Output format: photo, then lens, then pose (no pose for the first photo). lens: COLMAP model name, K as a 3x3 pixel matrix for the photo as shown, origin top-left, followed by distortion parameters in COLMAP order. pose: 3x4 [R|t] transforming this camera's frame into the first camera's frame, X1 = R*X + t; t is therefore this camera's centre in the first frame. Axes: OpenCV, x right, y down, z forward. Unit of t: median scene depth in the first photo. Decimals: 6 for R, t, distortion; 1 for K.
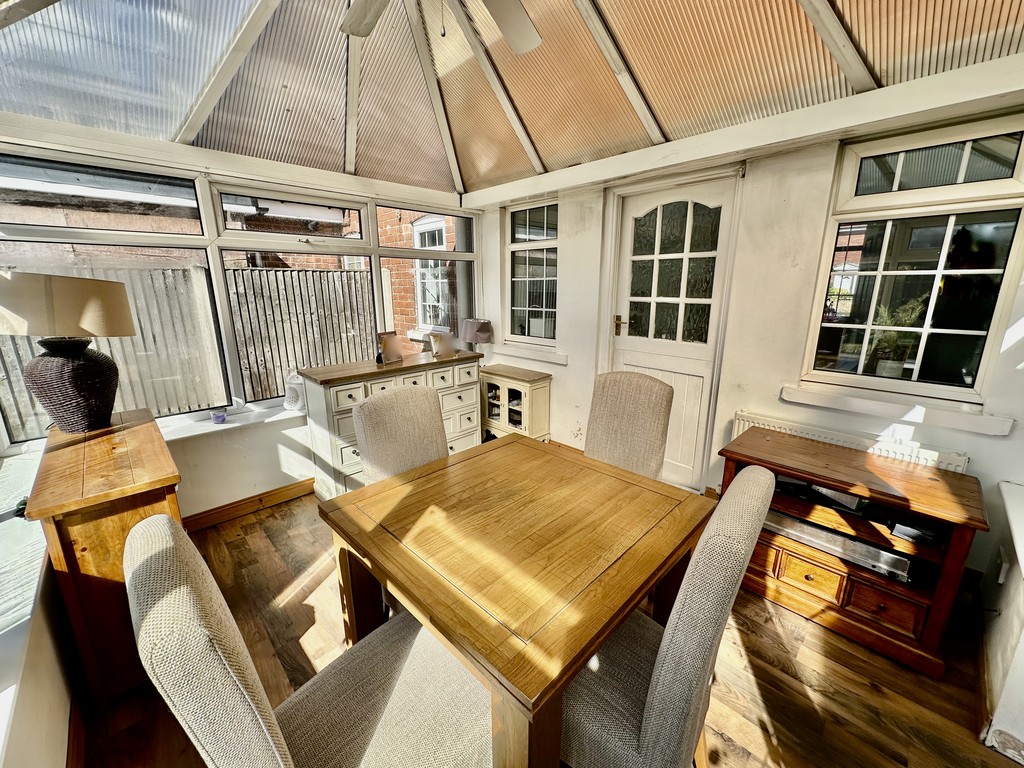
lens RADIAL K [[408.2, 0, 510.2], [0, 408.2, 381.3], [0, 0, 1]] dist [-0.000955, -0.000413]
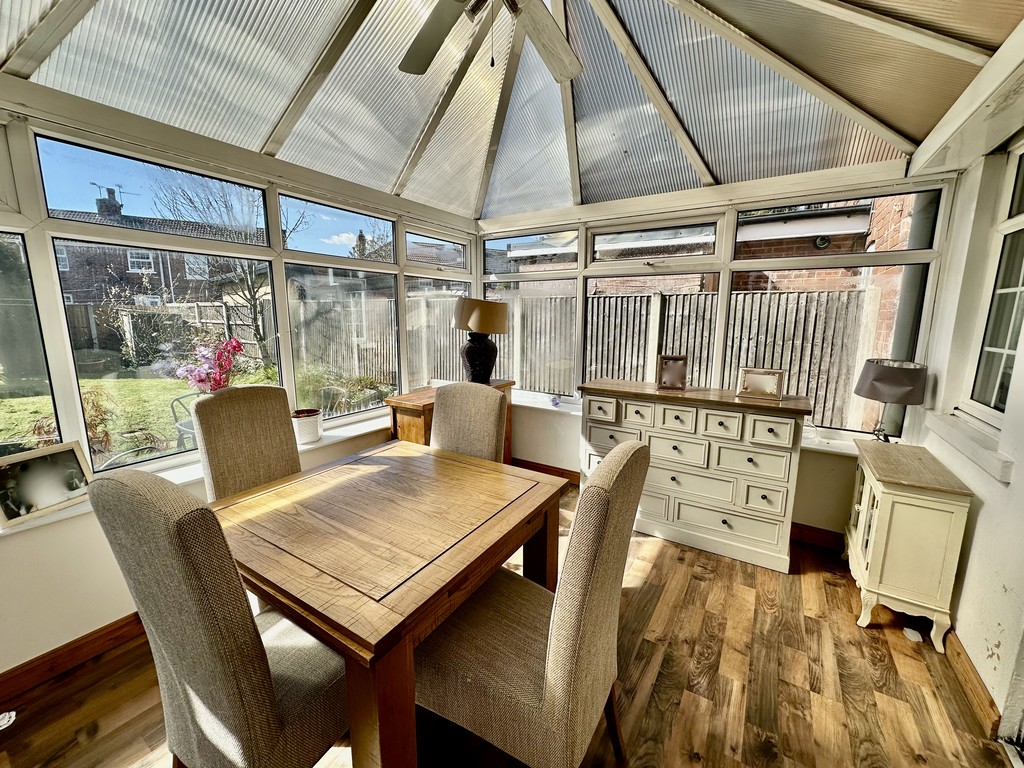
lens RADIAL K [[408.2, 0, 510.2], [0, 408.2, 381.3], [0, 0, 1]] dist [-0.000955, -0.000413]
pose [[0.218066, 0.165159, -0.961857, 0.437914], [-0.234026, 0.965670, 0.112757, -0.074330], [0.947459, 0.200511, 0.249231, 0.404380]]
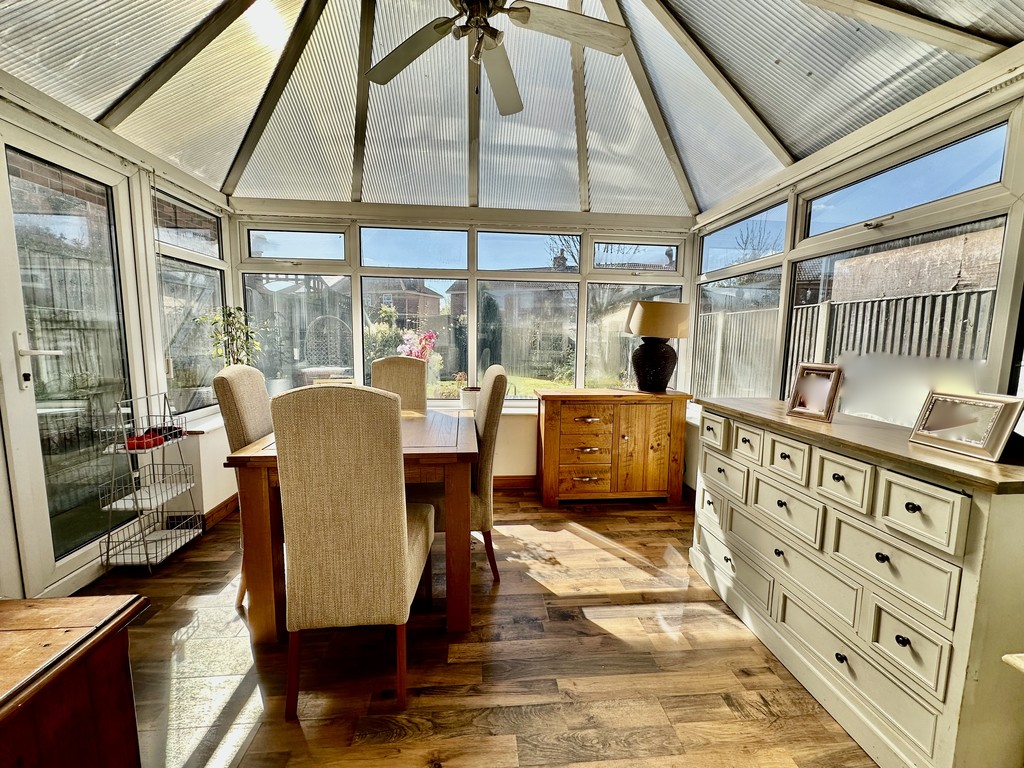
lens RADIAL K [[408.2, 0, 510.2], [0, 408.2, 381.3], [0, 0, 1]] dist [-0.000955, -0.000413]
pose [[-0.636355, 0.077692, -0.767474, 0.359389], [-0.193331, 0.947099, 0.256177, -0.141107], [0.746776, 0.311396, -0.587671, 0.912642]]
